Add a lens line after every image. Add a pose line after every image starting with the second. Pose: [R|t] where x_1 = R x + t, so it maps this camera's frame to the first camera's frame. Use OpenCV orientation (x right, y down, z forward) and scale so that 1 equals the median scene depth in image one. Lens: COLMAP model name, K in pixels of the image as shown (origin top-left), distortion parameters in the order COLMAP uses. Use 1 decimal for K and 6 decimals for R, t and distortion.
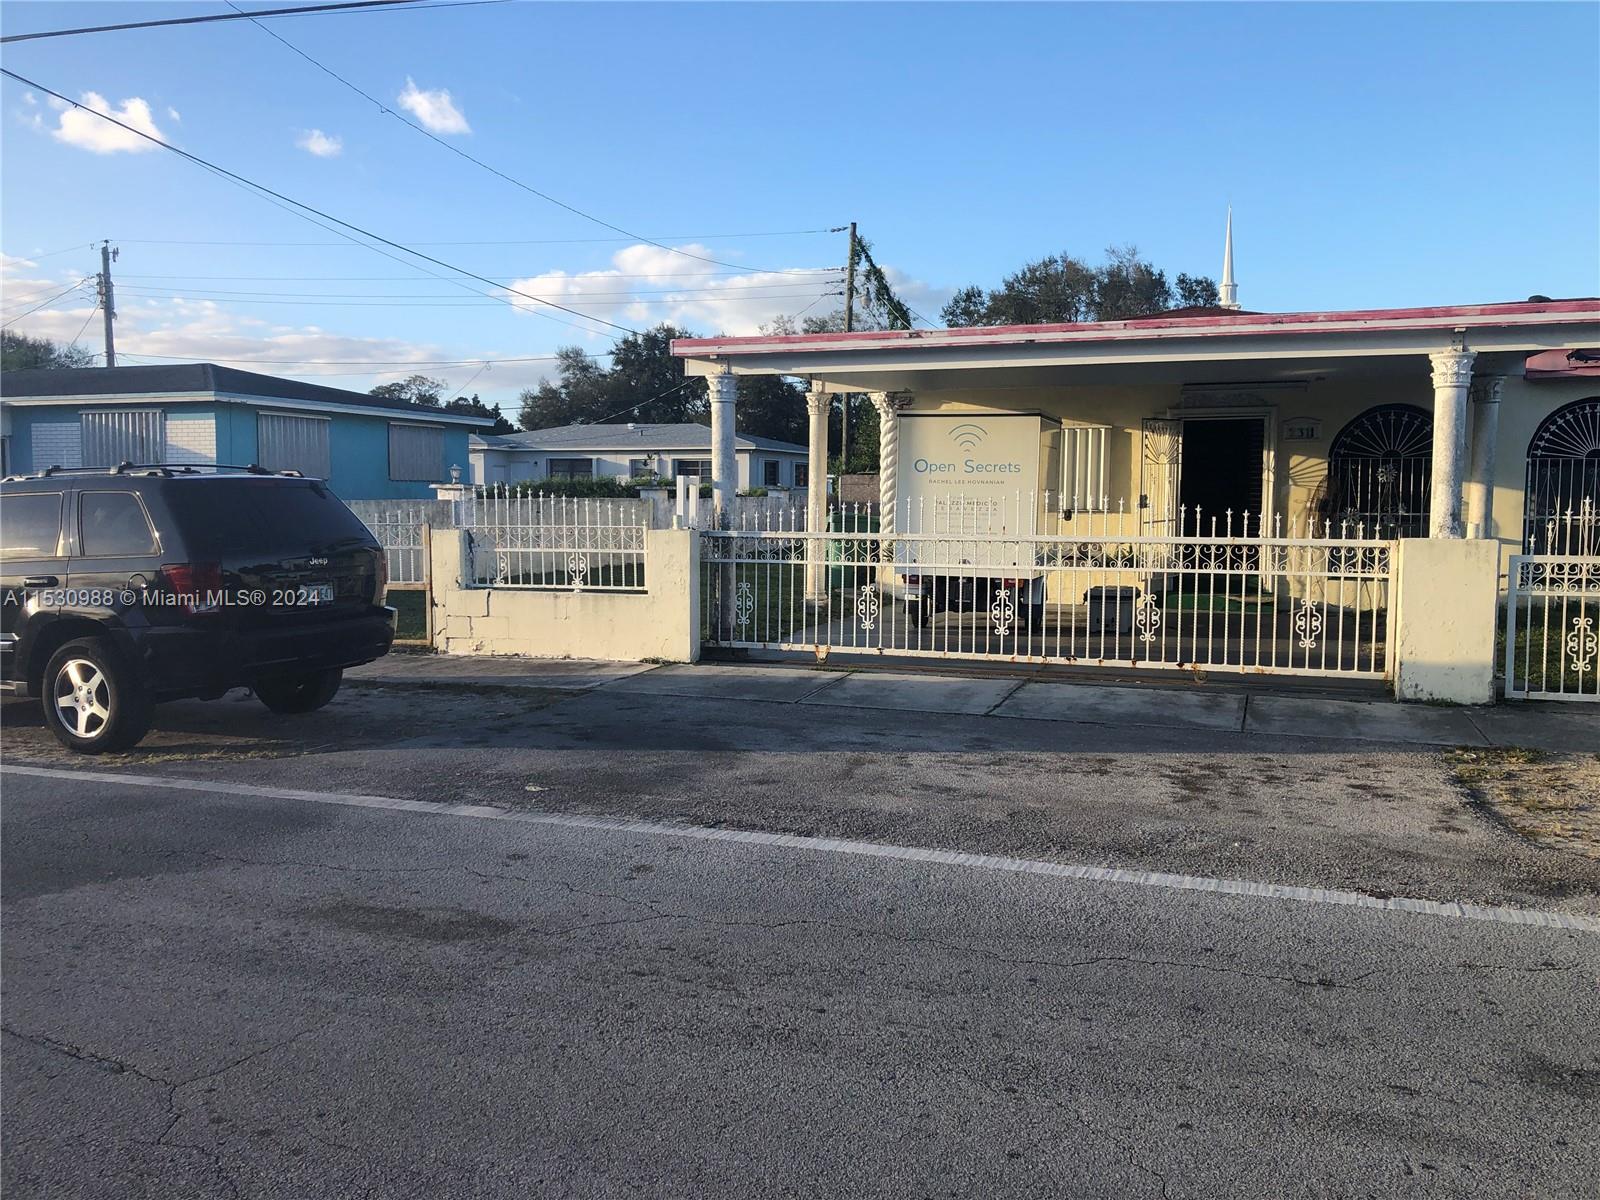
lens RADIAL K [[1304.9, 0, 807.3], [0, 1304.9, 598.2], [0, 0, 1]] dist [0.048137, -0.048027]
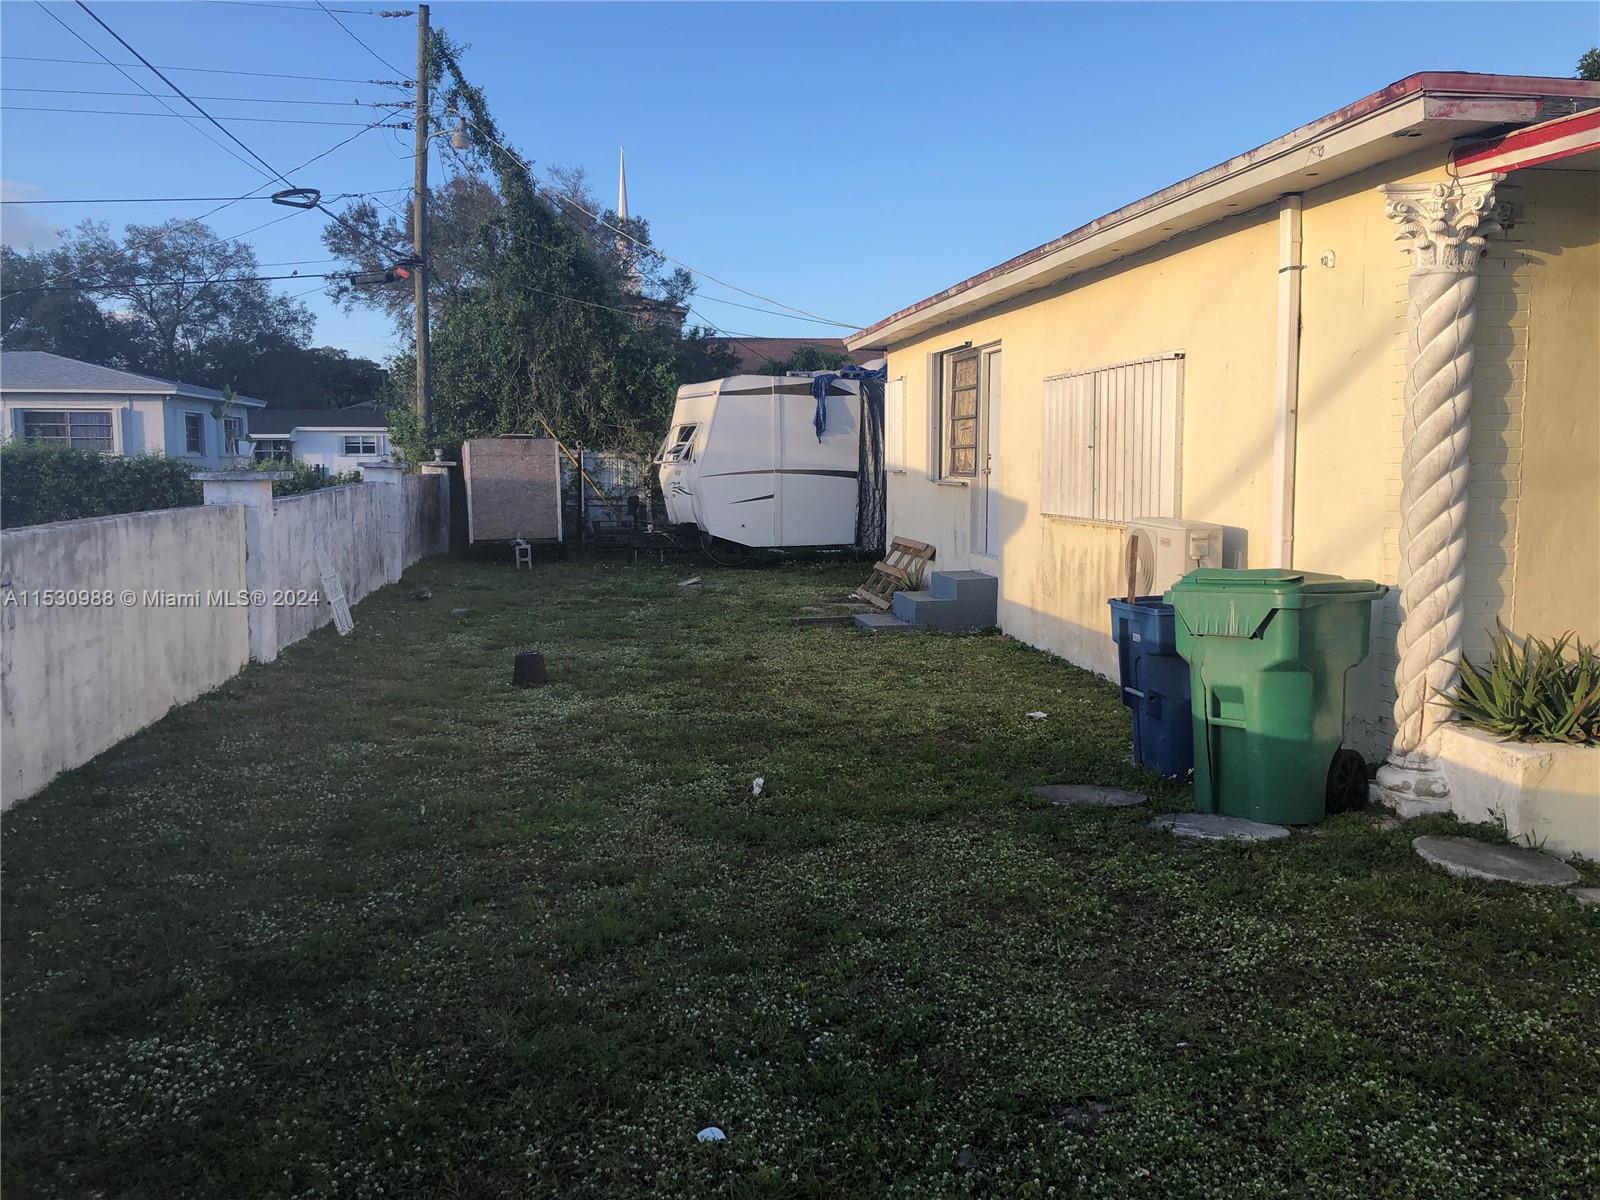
lens RADIAL K [[1304.9, 0, 800.3], [0, 1304.9, 586.6], [0, 0, 1]] dist [0.048137, -0.048027]
pose [[0.873452, -0.052972, 0.484020, -0.262235], [0.042805, 0.998570, 0.032041, -0.091562], [-0.485025, -0.007268, 0.874470, 0.922063]]
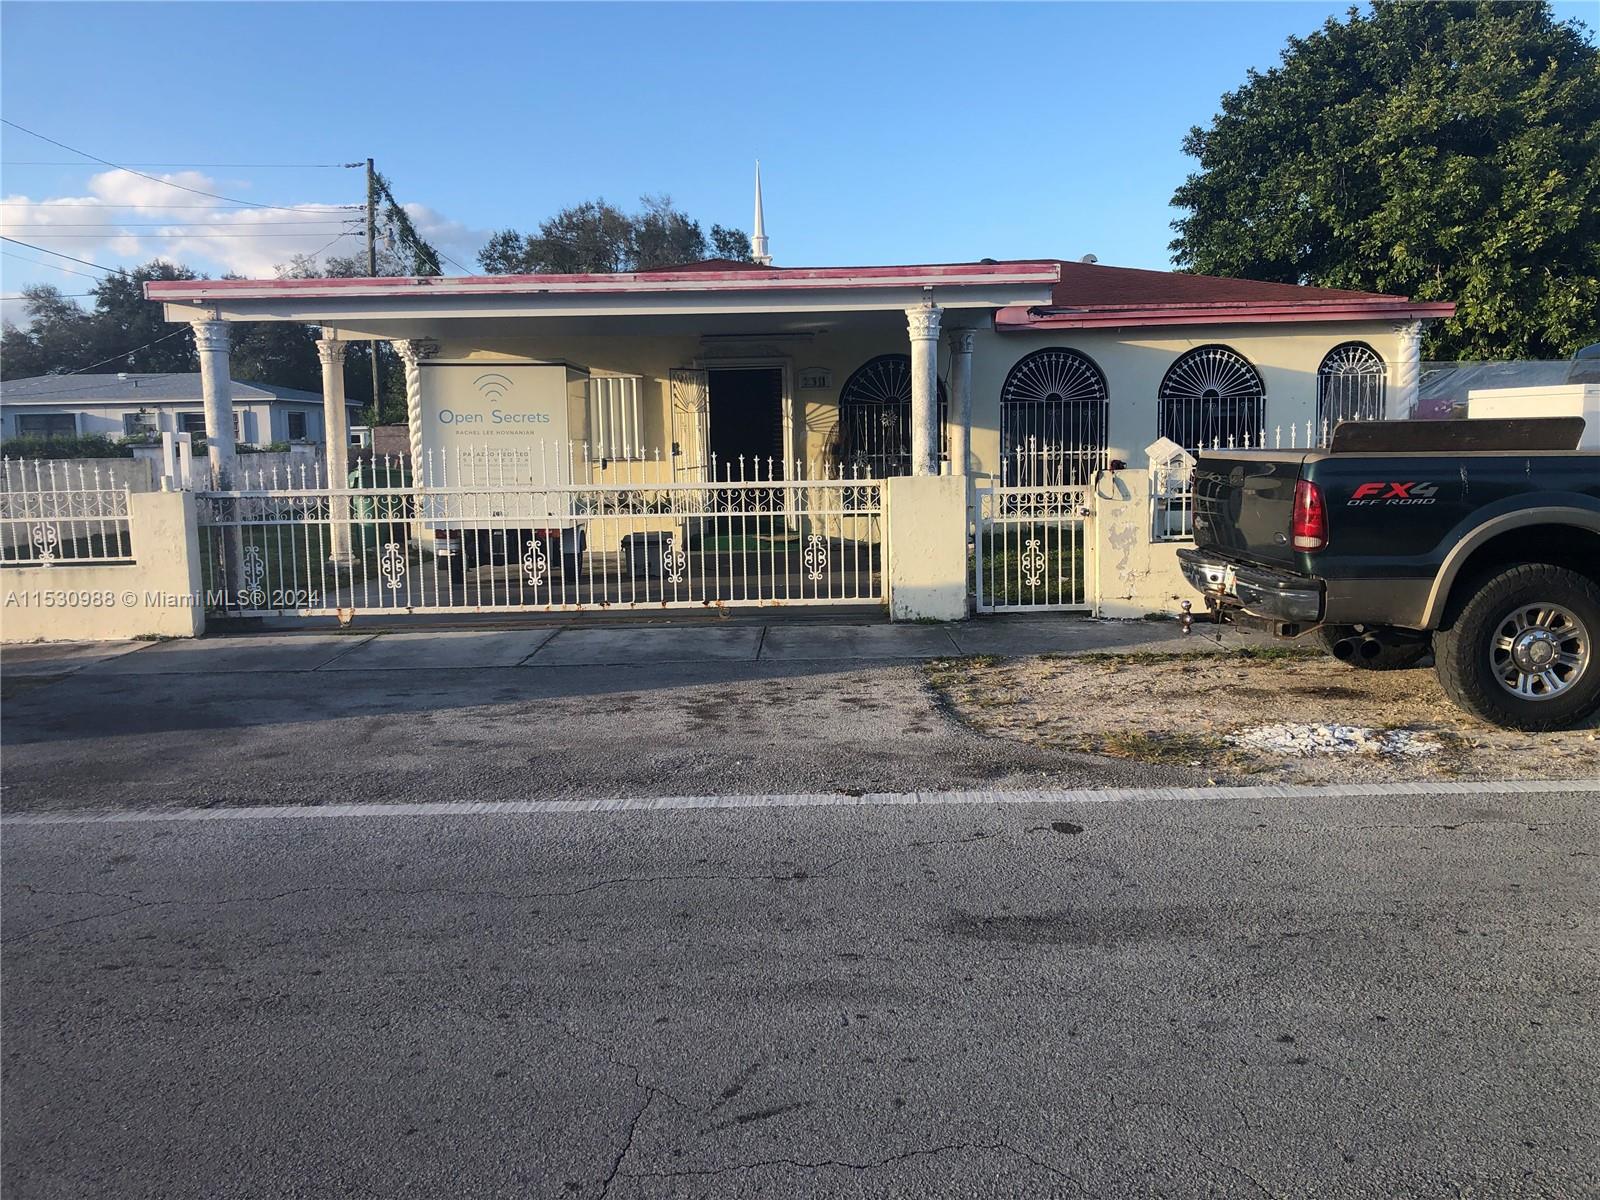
lens RADIAL K [[1304.9, 0, 817.4], [0, 1304.9, 595.2], [0, 0, 1]] dist [0.048137, -0.048027]
pose [[0.941706, -0.063478, 0.330395, 0.014118], [0.051363, 0.997653, 0.045280, 0.000810], [-0.332494, -0.025671, 0.942756, -0.014378]]
